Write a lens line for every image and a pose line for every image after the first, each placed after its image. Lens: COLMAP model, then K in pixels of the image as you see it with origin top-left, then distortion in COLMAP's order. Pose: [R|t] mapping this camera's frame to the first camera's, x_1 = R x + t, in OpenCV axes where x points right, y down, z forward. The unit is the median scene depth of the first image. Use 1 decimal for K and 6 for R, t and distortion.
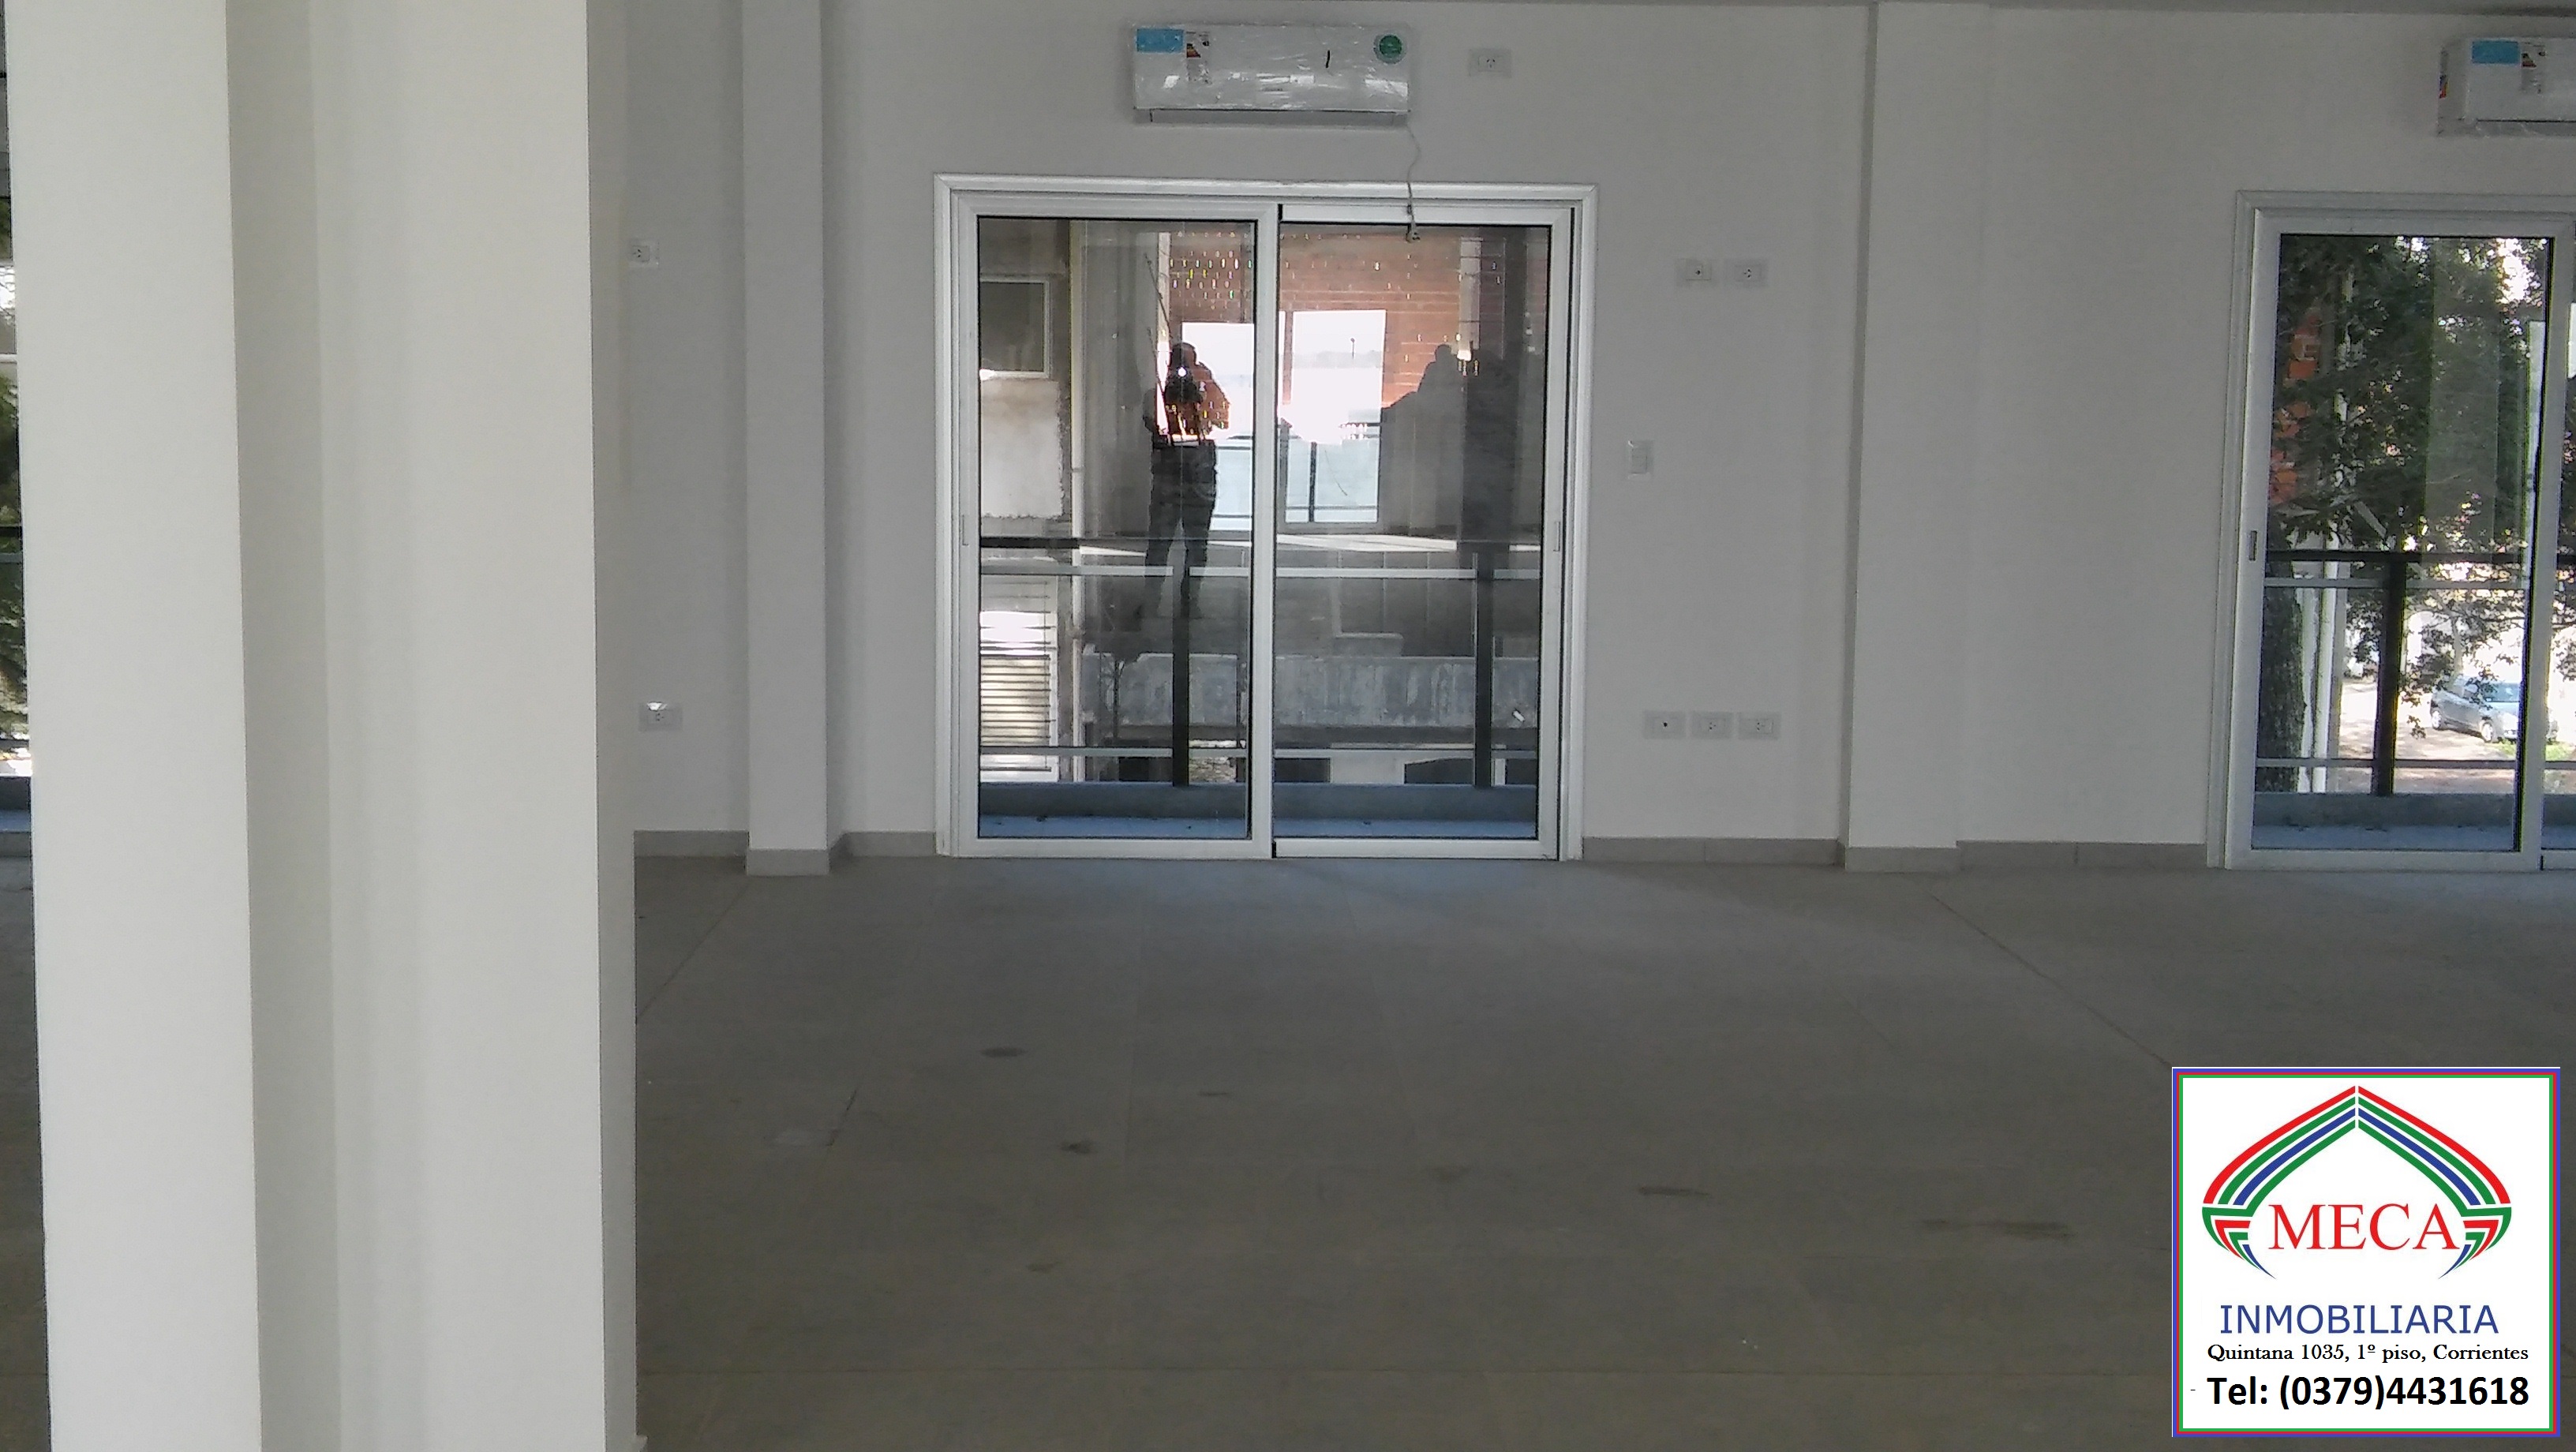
lens RADIAL K [[2888.3, 0, 1297.7], [0, 2888.3, 657.5], [0, 0, 1]] dist [0.121674, -0.264676]
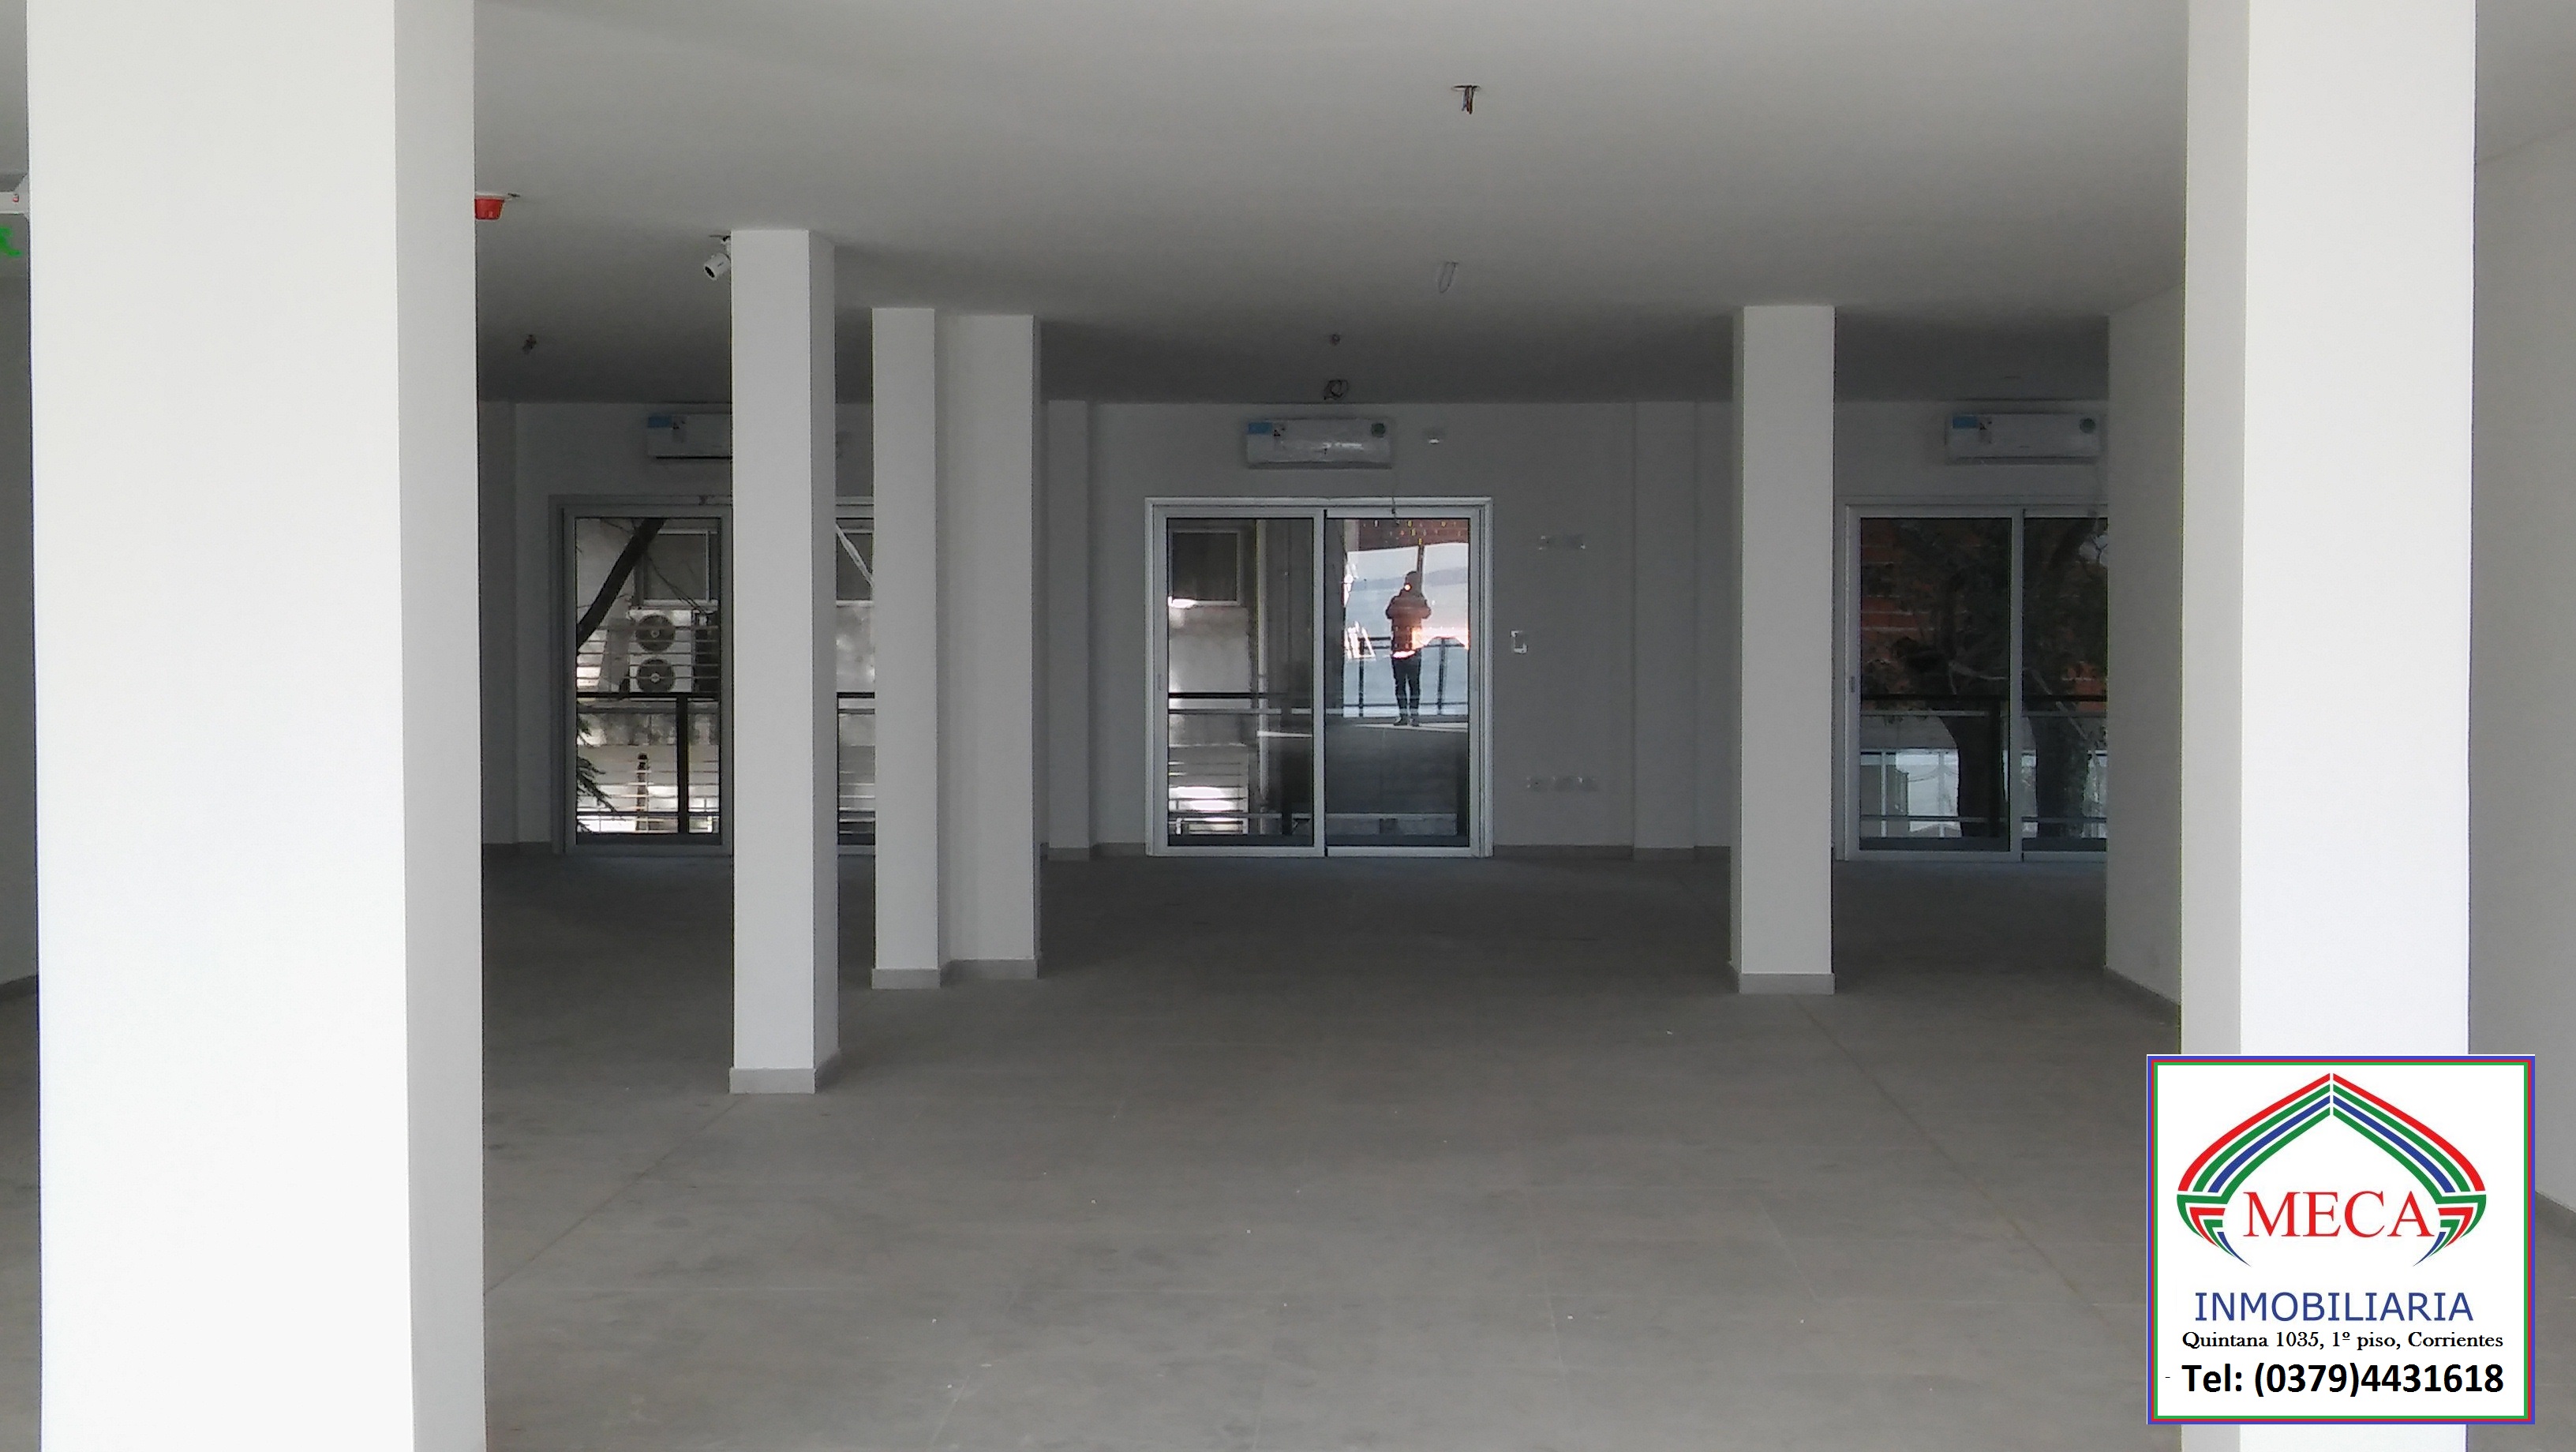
lens RADIAL K [[2888.3, 0, 1297.7], [0, 2888.3, 657.5], [0, 0, 1]] dist [0.121674, -0.264676]
pose [[0.996965, -0.010621, -0.077118, 0.119475], [0.004513, 0.996868, -0.078953, 0.088841], [0.077715, 0.078366, 0.993891, -0.866020]]
